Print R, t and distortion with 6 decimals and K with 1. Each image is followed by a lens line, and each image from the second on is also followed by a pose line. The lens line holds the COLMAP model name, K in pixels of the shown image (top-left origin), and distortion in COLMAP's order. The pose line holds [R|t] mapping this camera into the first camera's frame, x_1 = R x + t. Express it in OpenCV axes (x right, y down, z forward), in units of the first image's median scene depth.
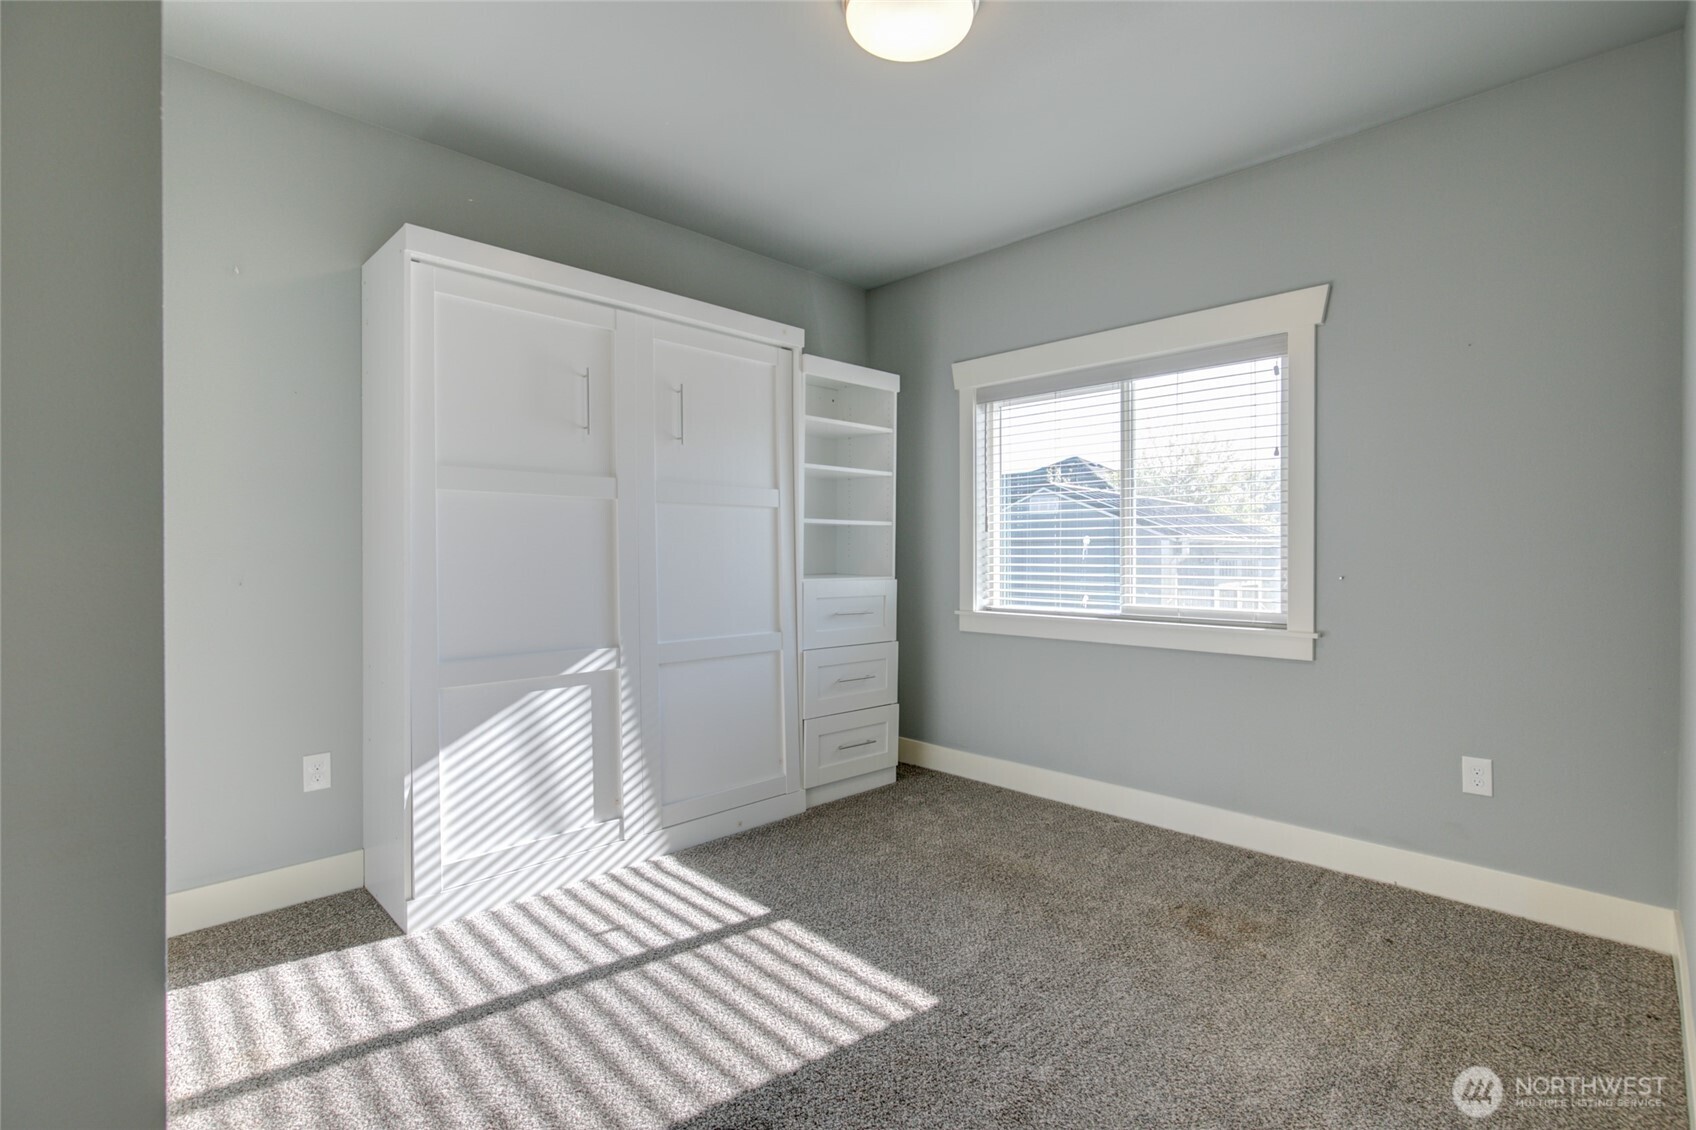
lens RADIAL K [[793.4, 0, 856.1], [0, 793.4, 557.5], [0, 0, 1]] dist [0.000318, -0.001521]
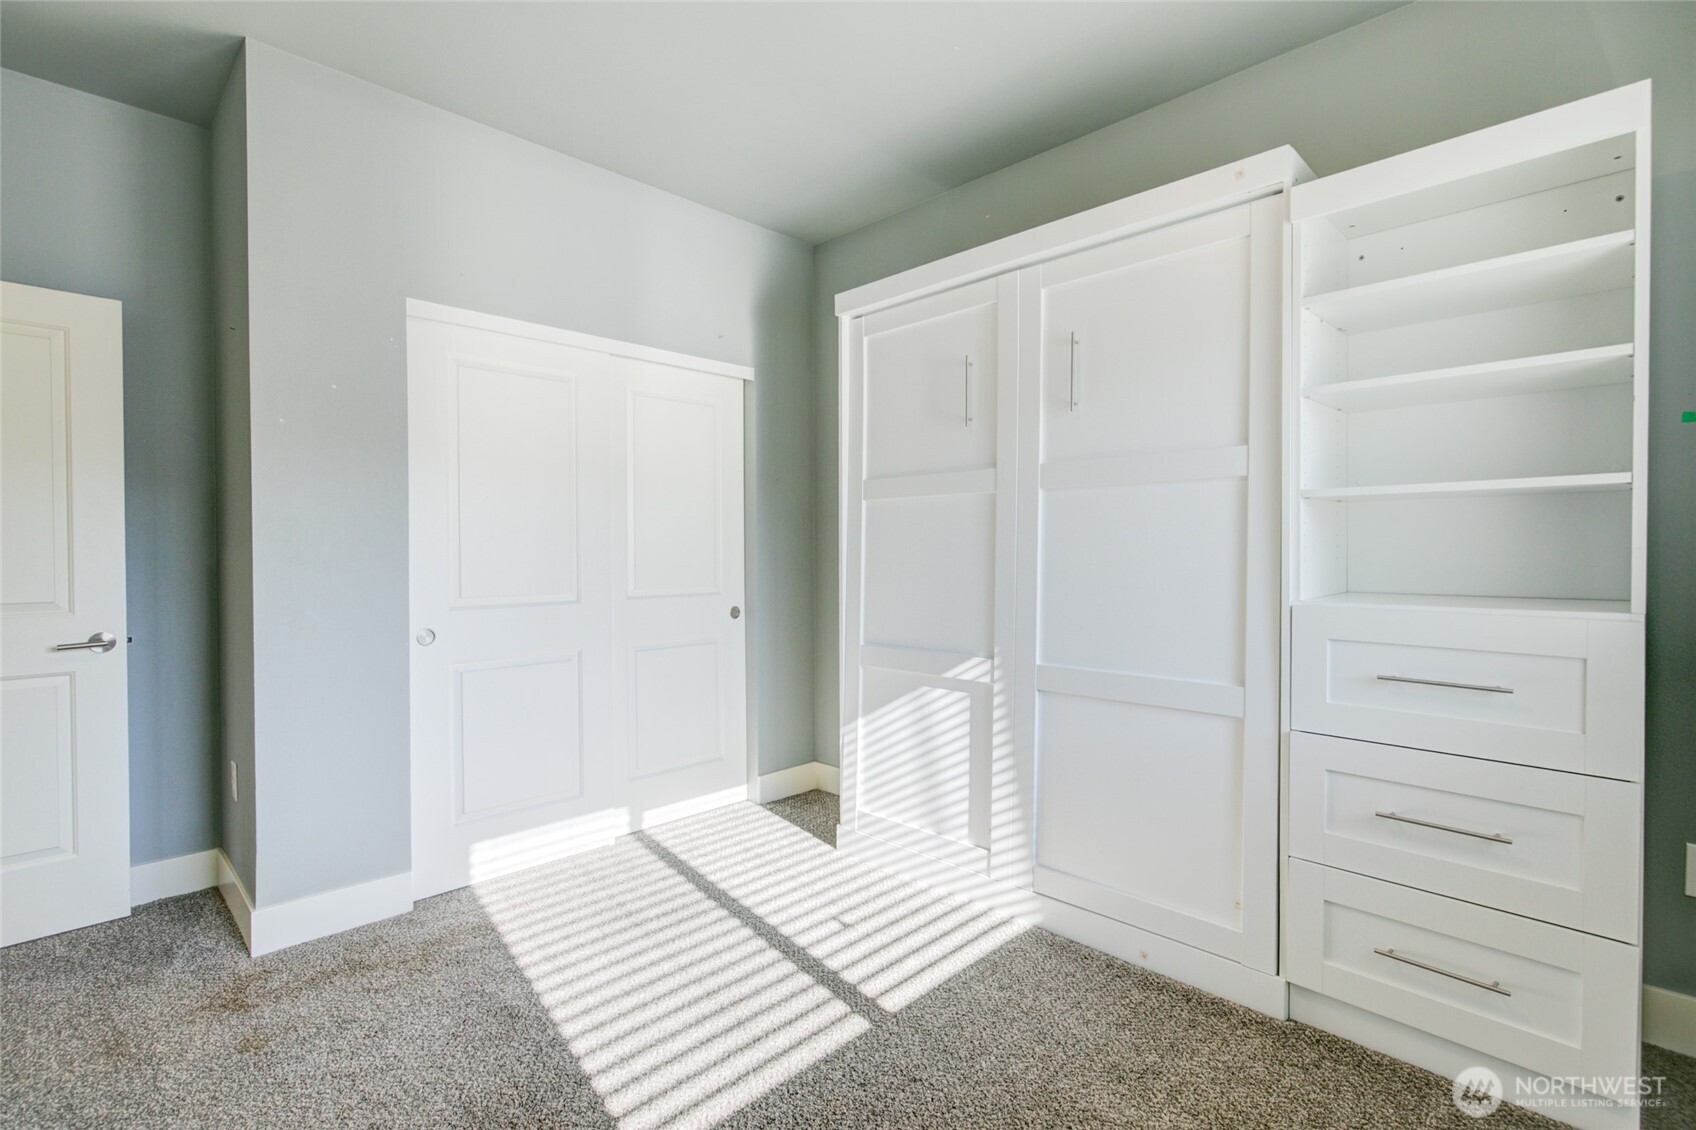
lens RADIAL K [[793.4, 0, 856.1], [0, 793.4, 565.9], [0, 0, 1]] dist [0.000318, -0.001521]
pose [[-0.000577, 0.013433, -0.999910, 0.632253], [-0.008411, 0.999874, 0.013438, -0.002209], [0.999964, 0.008418, -0.000464, 0.912723]]
